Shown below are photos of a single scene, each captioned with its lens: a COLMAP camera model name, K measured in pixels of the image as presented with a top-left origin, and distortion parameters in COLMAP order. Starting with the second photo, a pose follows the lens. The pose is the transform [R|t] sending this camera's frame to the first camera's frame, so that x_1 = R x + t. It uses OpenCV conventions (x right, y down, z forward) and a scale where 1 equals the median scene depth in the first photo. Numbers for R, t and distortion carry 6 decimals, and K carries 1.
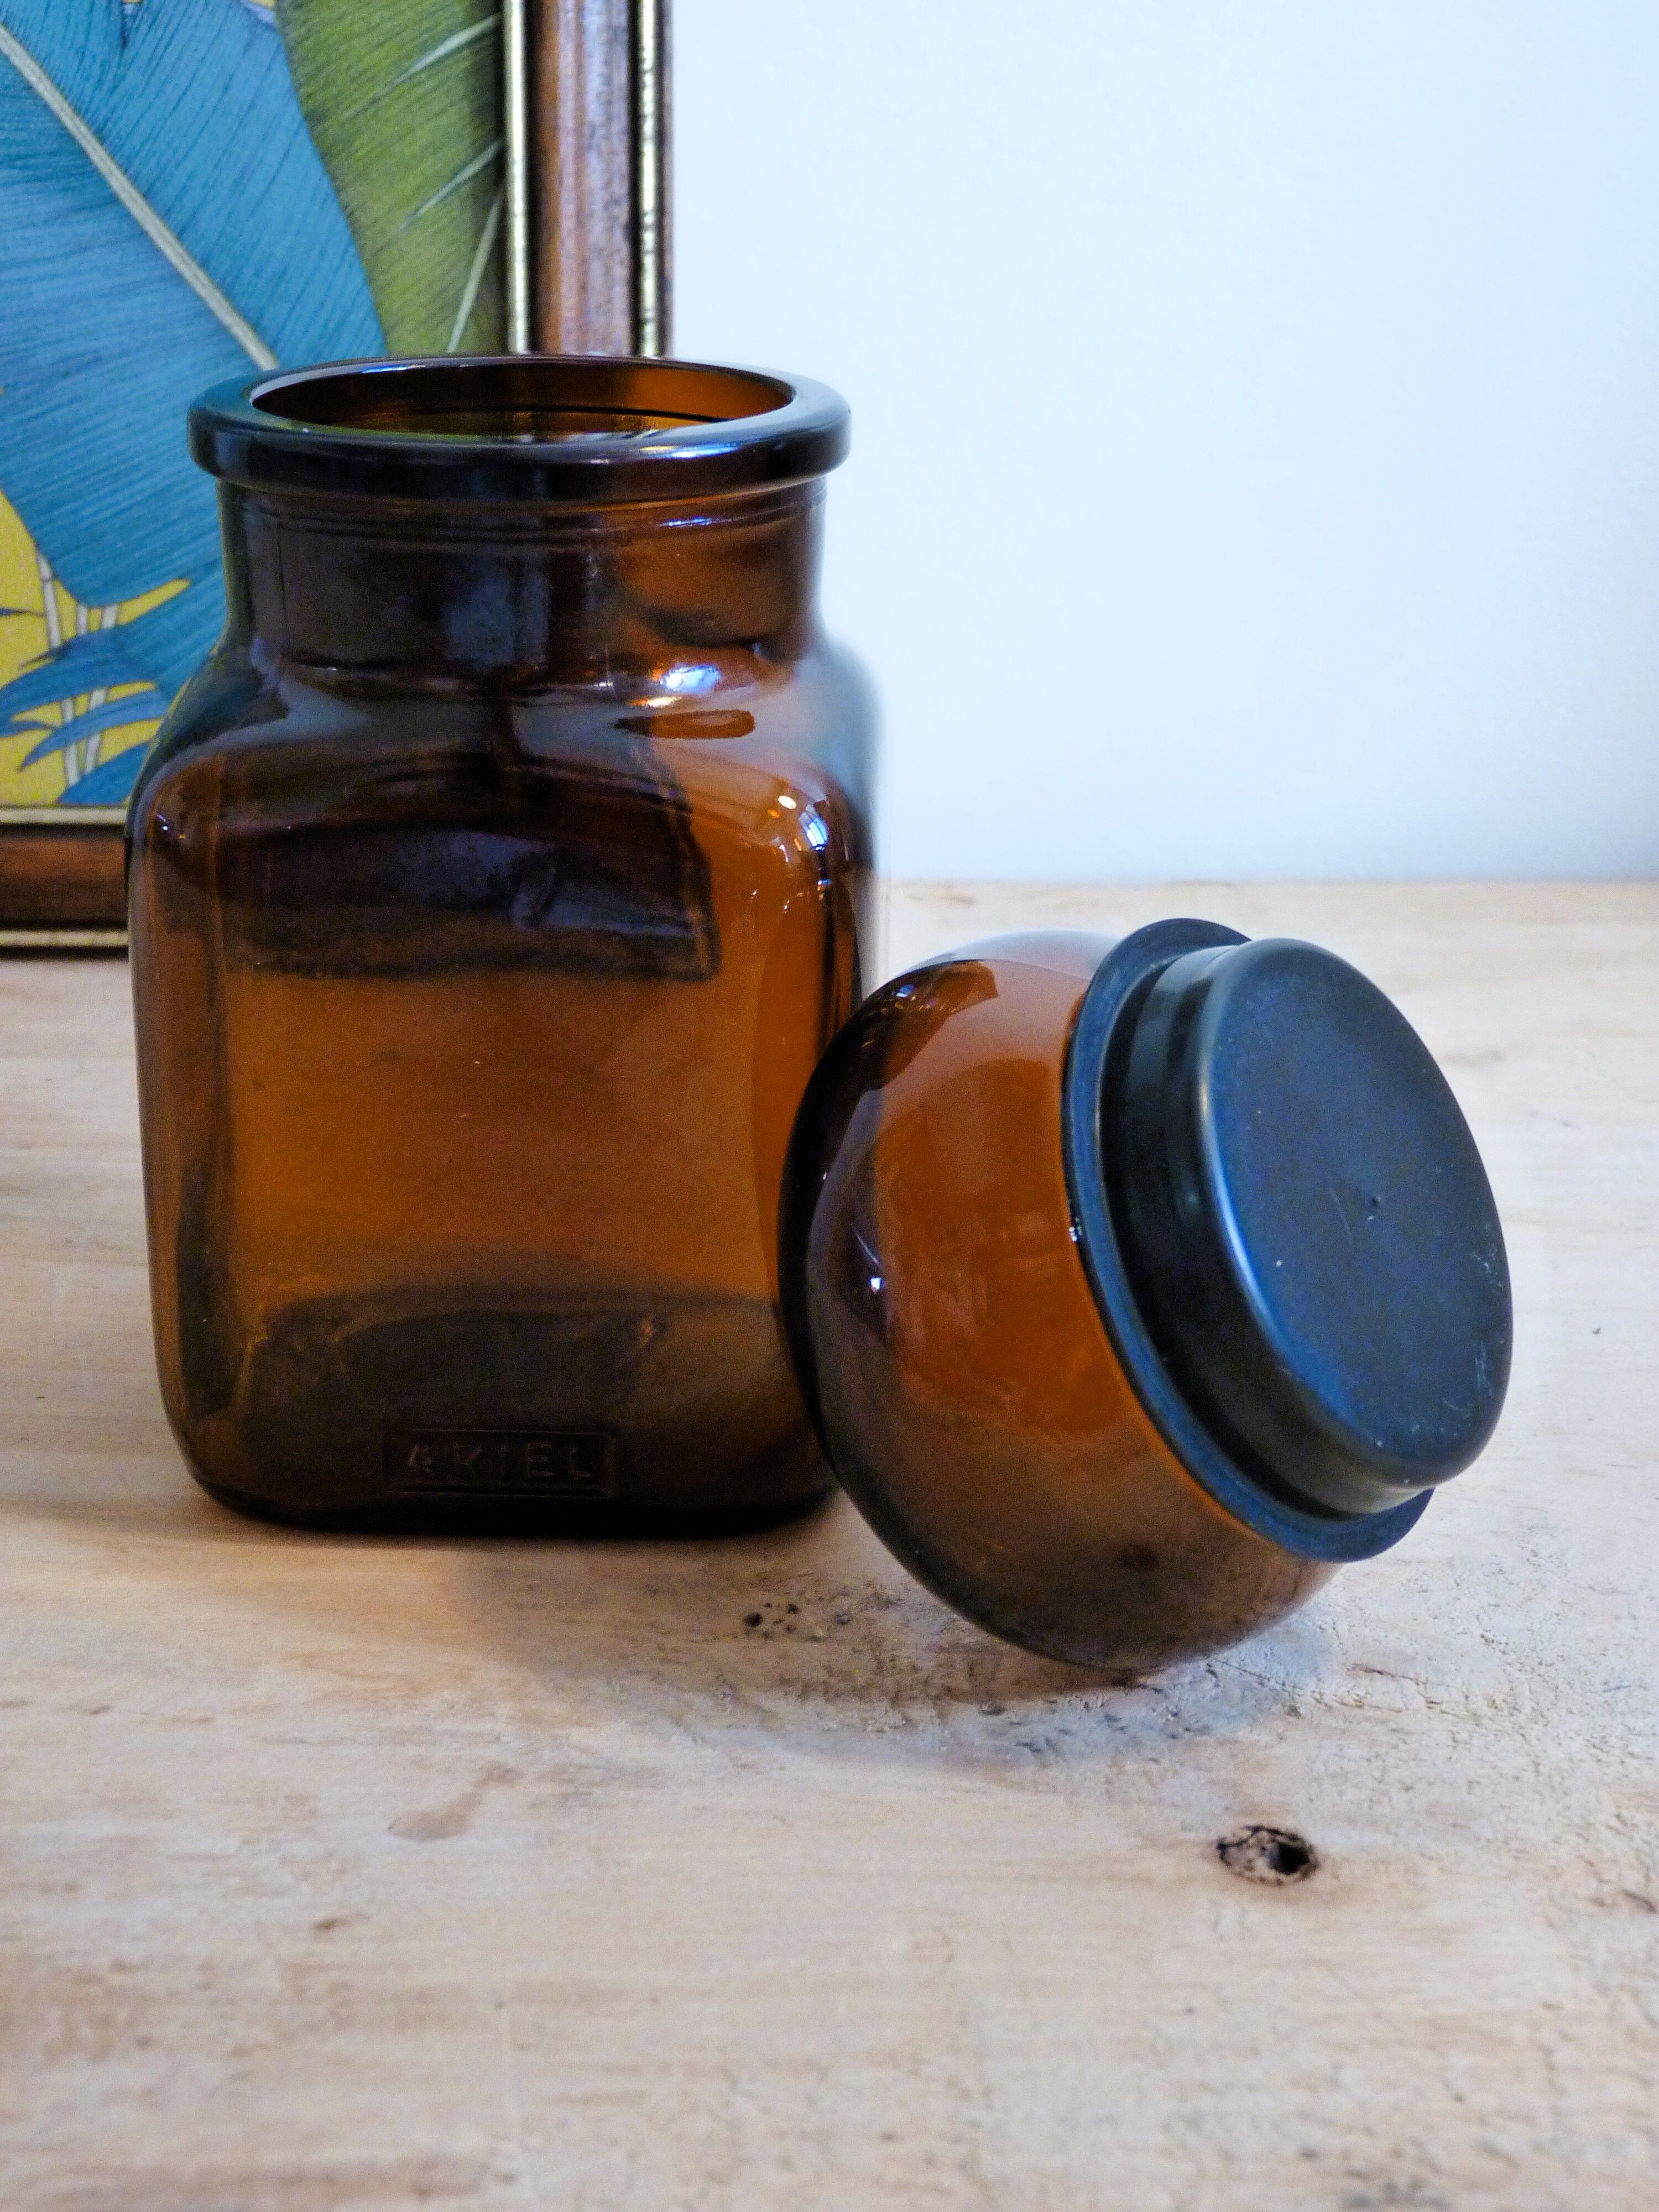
lens RADIAL K [[3671.8, 0, 838.0], [0, 3671.8, 1098.4], [0, 0, 1]] dist [0.011815, 0.000000]
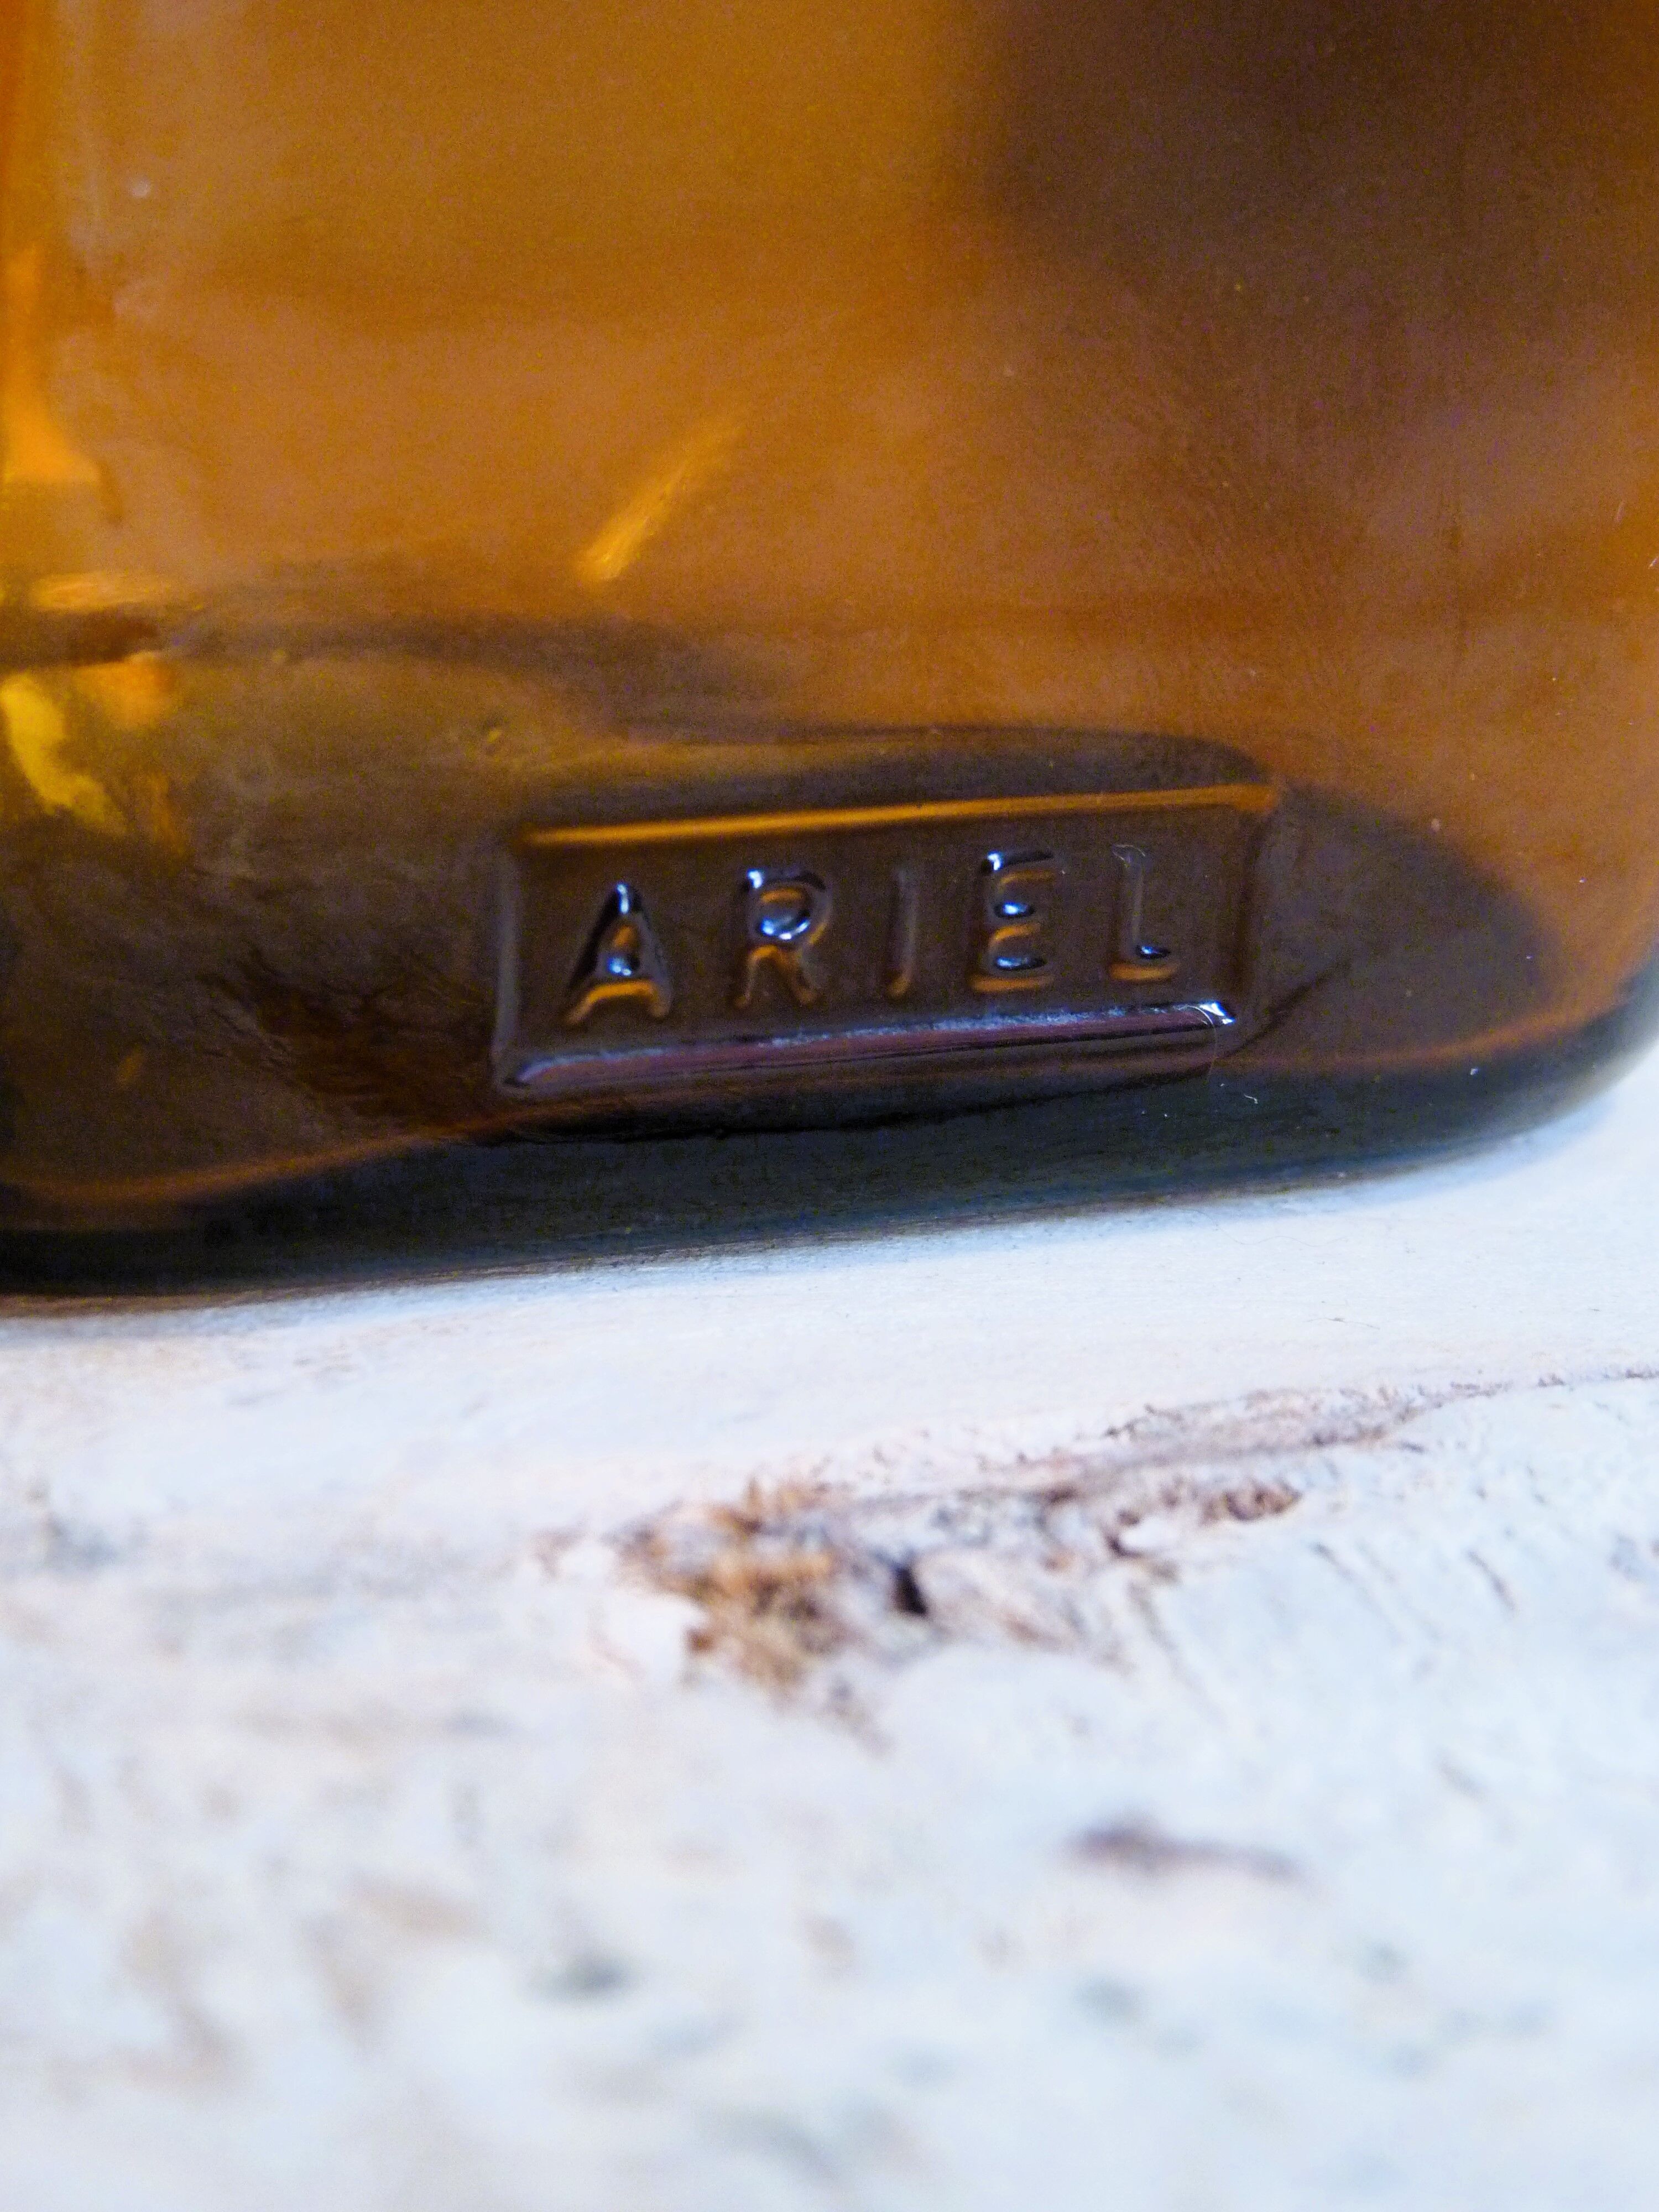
lens RADIAL K [[4769.2, 0, 827.0], [0, 4769.2, 1111.1], [0, 0, 1]] dist [-0.416516, 0.000000]
pose [[0.986256, -0.005611, 0.165129, 0.010593], [0.006468, 0.999968, -0.004654, 0.115767], [-0.165098, 0.005658, 0.986261, 0.718175]]
